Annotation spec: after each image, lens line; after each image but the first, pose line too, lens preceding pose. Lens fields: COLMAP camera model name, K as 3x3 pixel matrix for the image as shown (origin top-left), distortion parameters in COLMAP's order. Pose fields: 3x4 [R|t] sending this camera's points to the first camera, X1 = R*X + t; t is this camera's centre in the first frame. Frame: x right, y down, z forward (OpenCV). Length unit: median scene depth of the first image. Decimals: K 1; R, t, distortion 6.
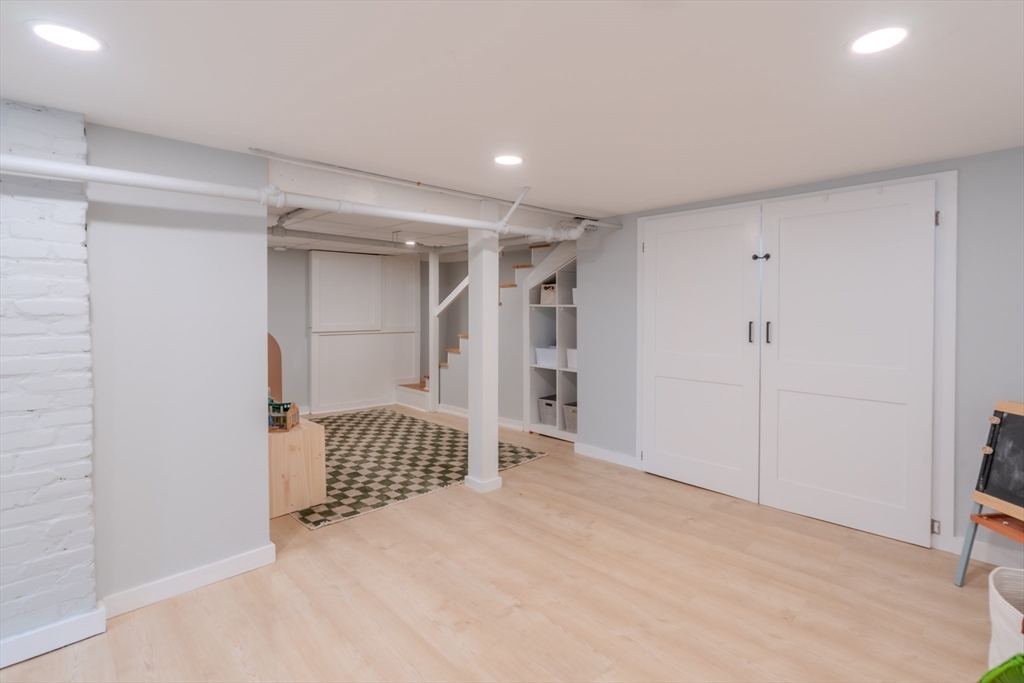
lens RADIAL K [[481.7, 0, 541.1], [0, 481.7, 310.7], [0, 0, 1]] dist [-0.001259, 0.000288]
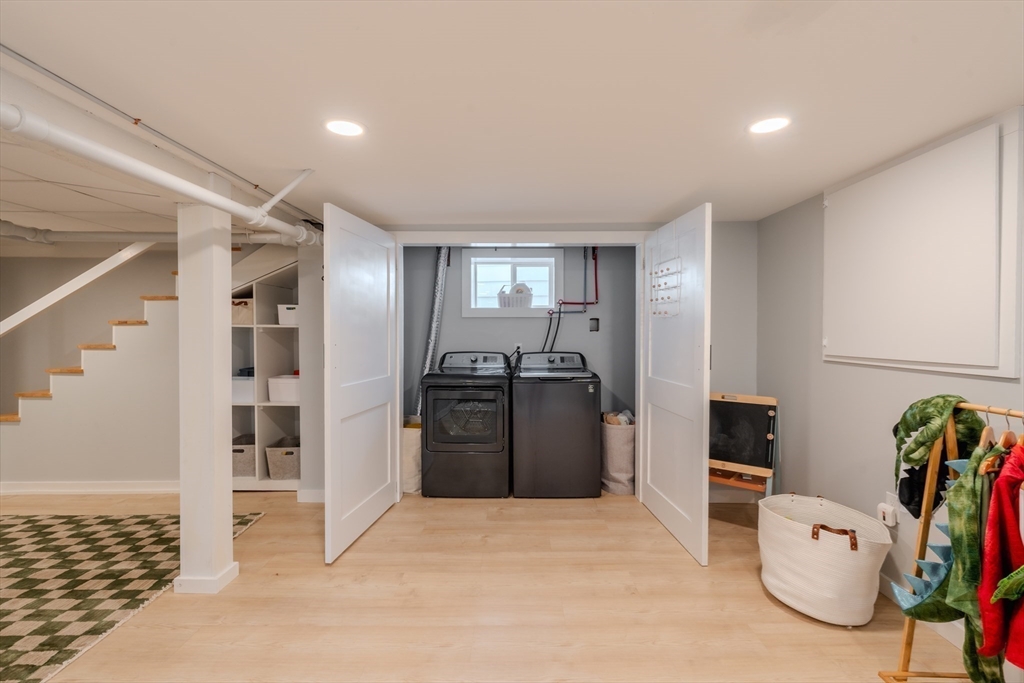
lens RADIAL K [[456.9, 0, 511.7], [0, 456.9, 339.5], [0, 0, 1]] dist [-0.004213, 0.000917]
pose [[0.723989, -0.015914, 0.689628, -0.180046], [0.002968, 0.999796, 0.019955, -0.001662], [-0.689806, -0.012400, 0.723888, 0.156340]]
